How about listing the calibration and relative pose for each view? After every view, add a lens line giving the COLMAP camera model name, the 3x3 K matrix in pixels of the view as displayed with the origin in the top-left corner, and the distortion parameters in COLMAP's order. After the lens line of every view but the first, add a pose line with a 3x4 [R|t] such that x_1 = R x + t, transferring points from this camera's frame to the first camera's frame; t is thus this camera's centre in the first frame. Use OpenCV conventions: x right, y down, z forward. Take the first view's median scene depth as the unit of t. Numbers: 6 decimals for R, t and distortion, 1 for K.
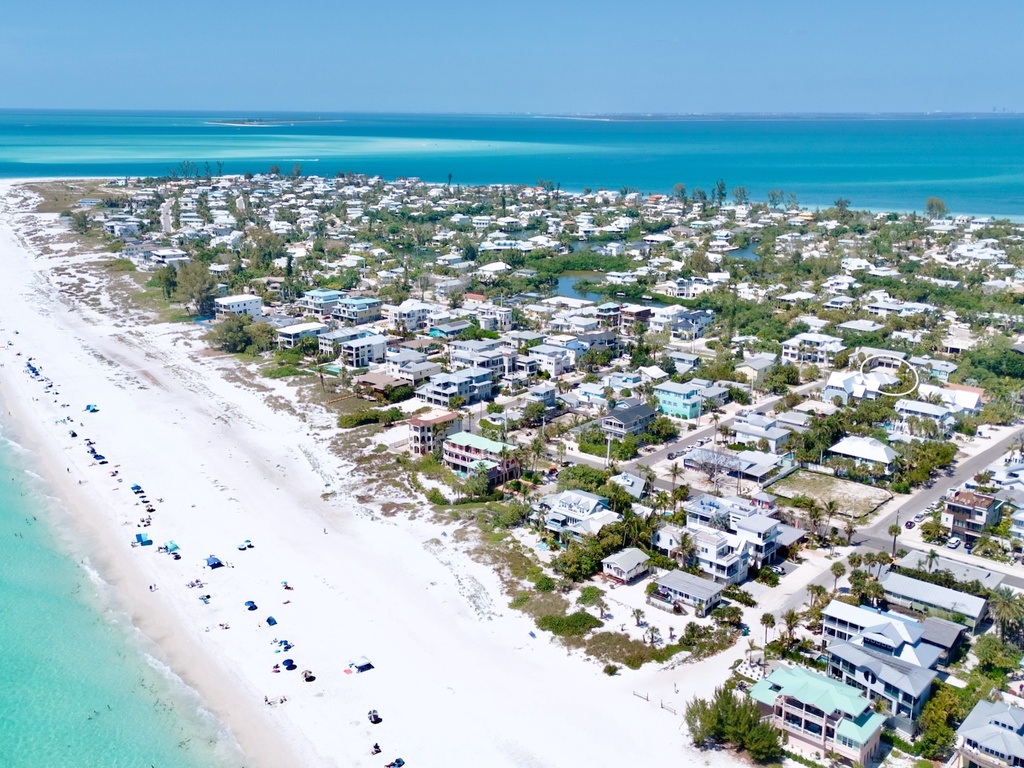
lens RADIAL K [[998.2, 0, 508.5], [0, 998.2, 384.0], [0, 0, 1]] dist [0.047207, 0.000000]
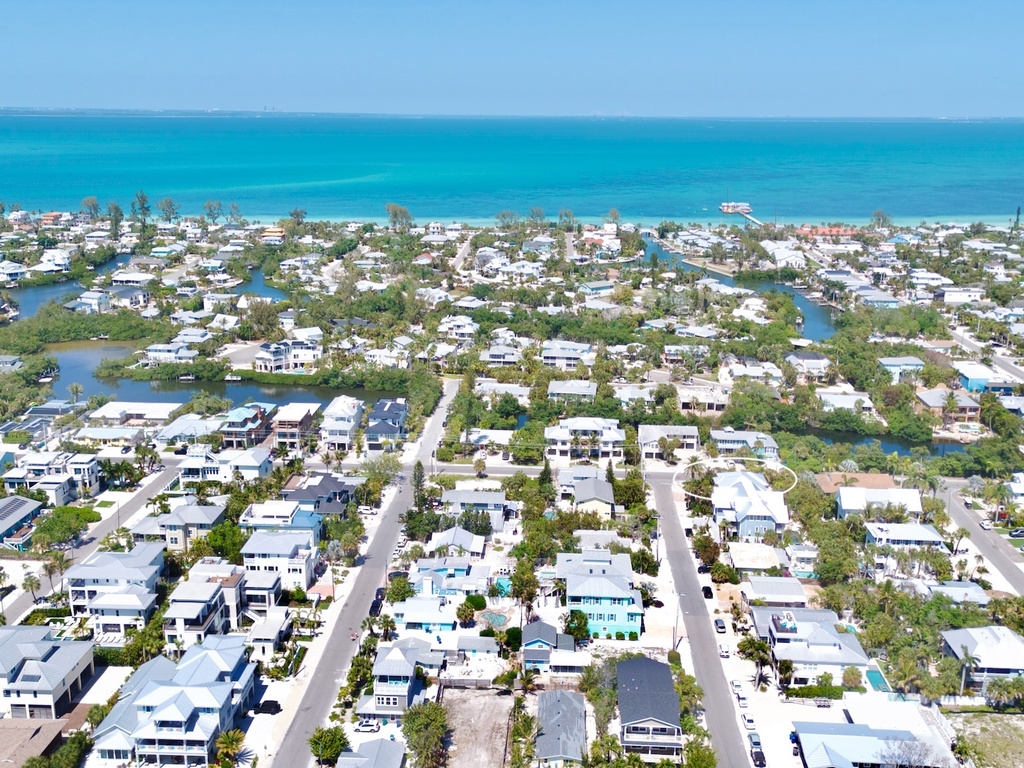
lens RADIAL K [[998.2, 0, 514.1], [0, 998.2, 383.1], [0, 0, 1]] dist [0.047207, 0.000000]
pose [[0.785330, -0.154594, 0.599464, -0.119689], [0.153985, 0.986666, 0.052719, -0.090177], [-0.599621, 0.050907, 0.798664, 0.342351]]
